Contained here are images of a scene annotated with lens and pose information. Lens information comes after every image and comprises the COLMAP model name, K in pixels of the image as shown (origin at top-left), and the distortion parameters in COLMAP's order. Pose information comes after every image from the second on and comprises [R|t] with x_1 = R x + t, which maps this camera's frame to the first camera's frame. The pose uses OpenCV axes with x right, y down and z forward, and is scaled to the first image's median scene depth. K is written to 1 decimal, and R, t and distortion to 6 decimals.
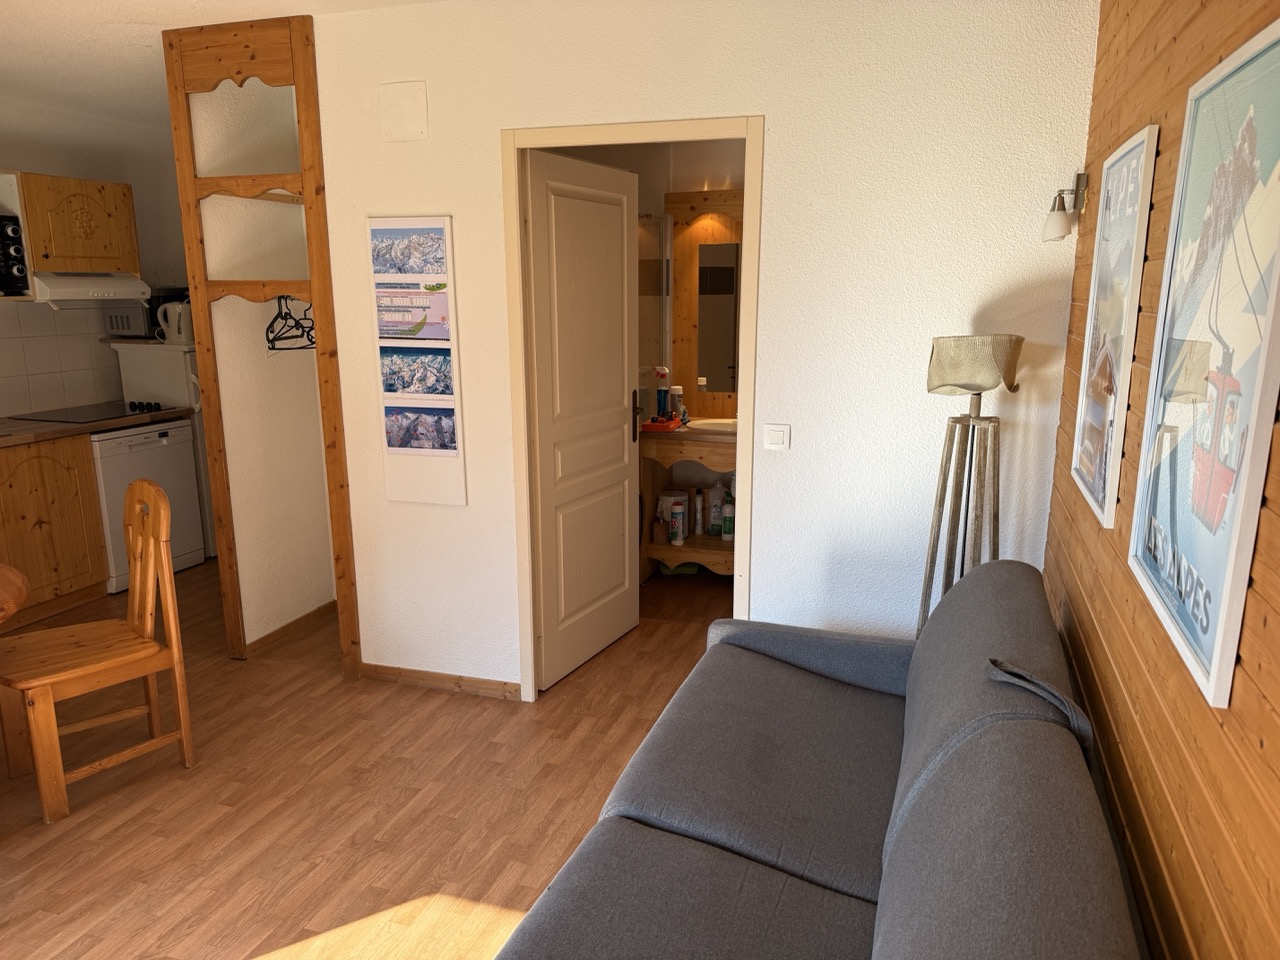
lens RADIAL K [[905.4, 0, 636.2], [0, 905.4, 490.7], [0, 0, 1]] dist [0.044538, -0.048791]
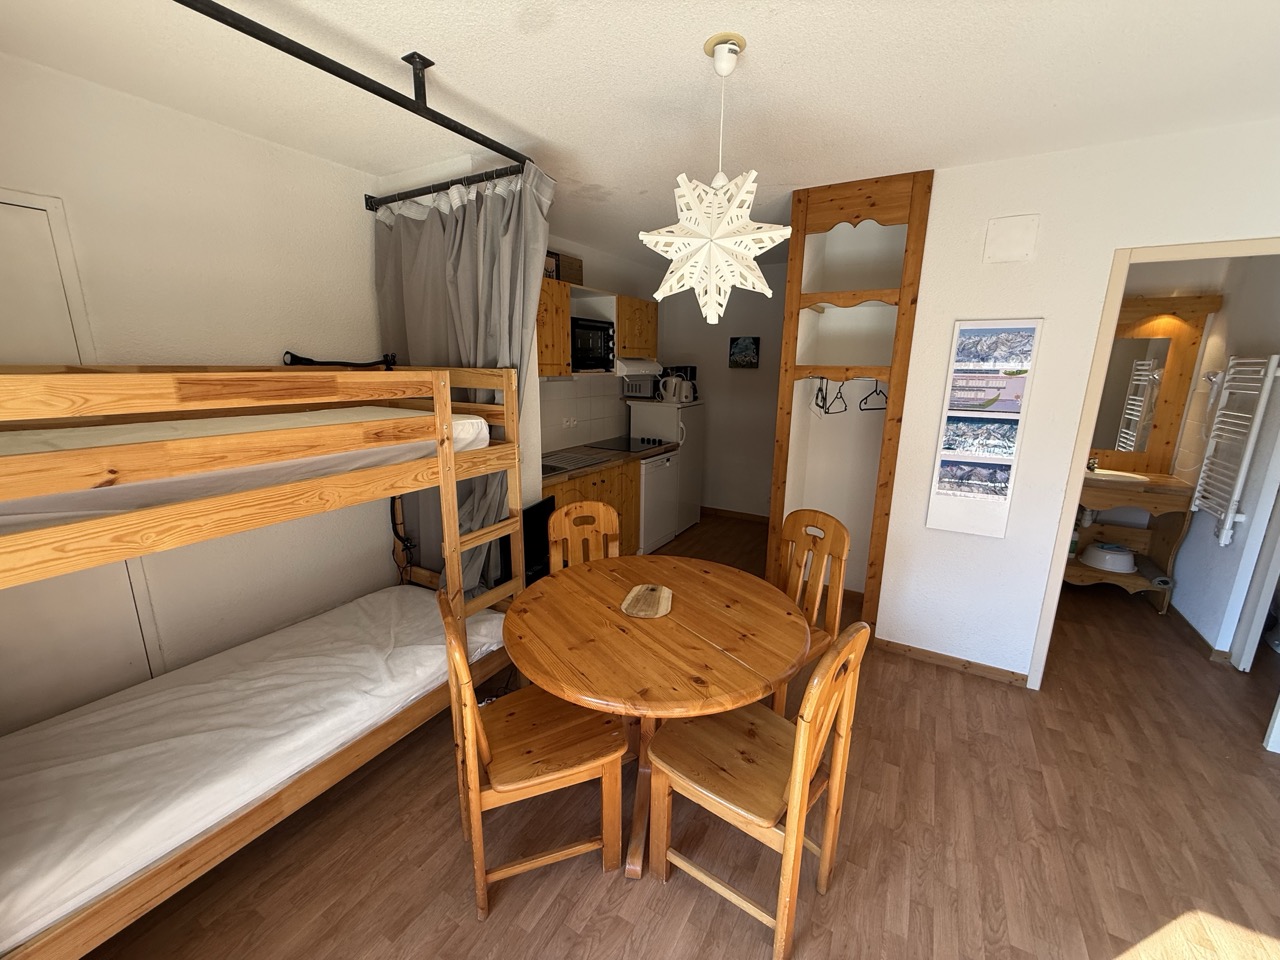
lens RADIAL K [[510.0, 0, 637.6], [0, 510.0, 480.4], [0, 0, 1]] dist [-0.000986, 0.000645]
pose [[0.980294, 0.055976, -0.189449, -0.580899], [-0.055317, 0.998430, 0.008766, -0.044353], [0.189642, 0.001887, 0.981851, 0.170963]]
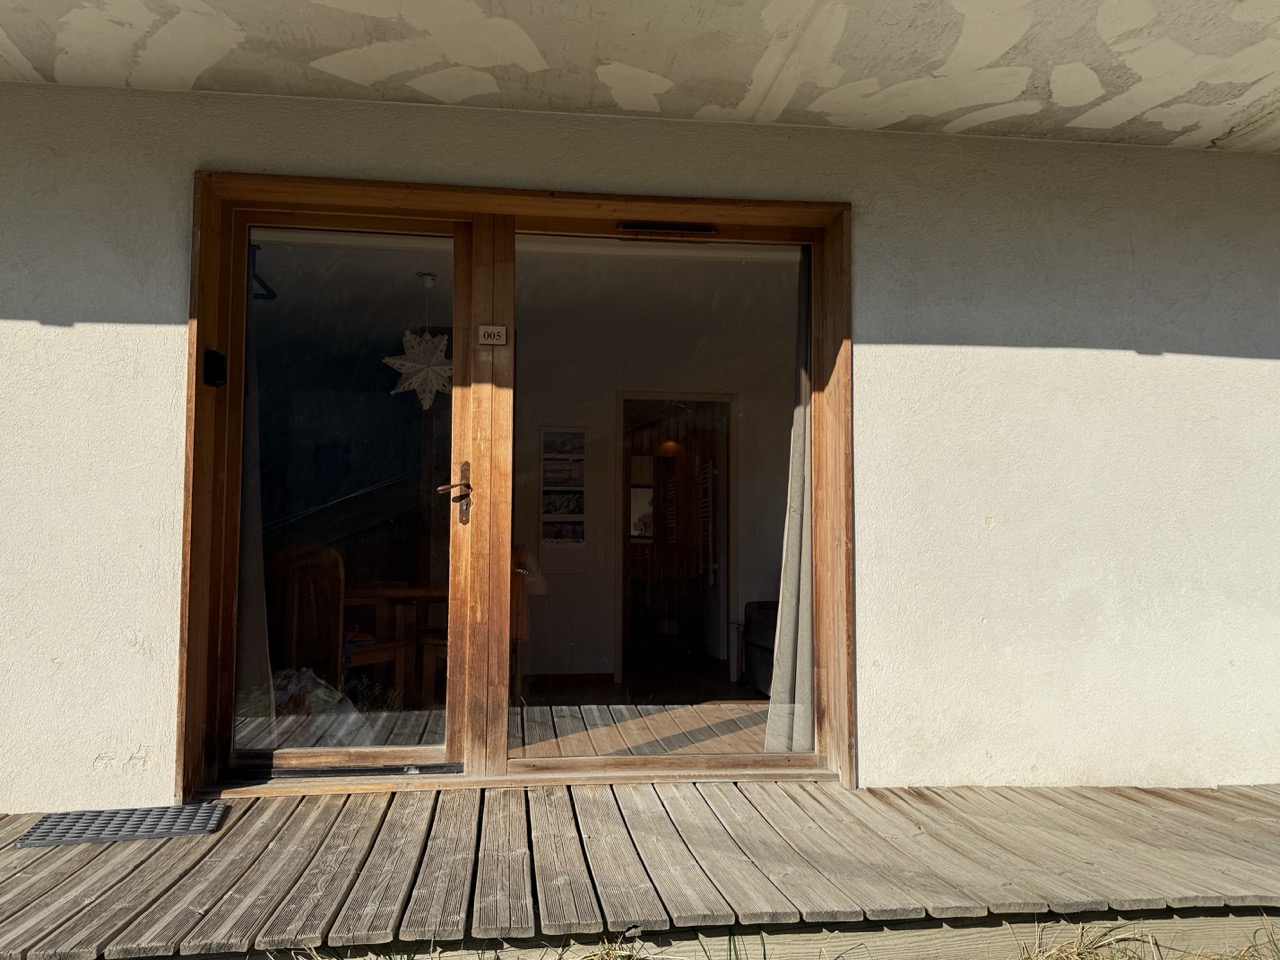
lens RADIAL K [[1005.0, 0, 640.0], [0, 1005.0, 480.0], [0, 0, 1]] dist [0.086409, 0.000108]
pose [[0.896284, 0.036407, 0.441984, -1.032382], [0.091715, 0.959863, -0.265051, 0.400491], [-0.433894, 0.278097, 0.856970, -0.908784]]
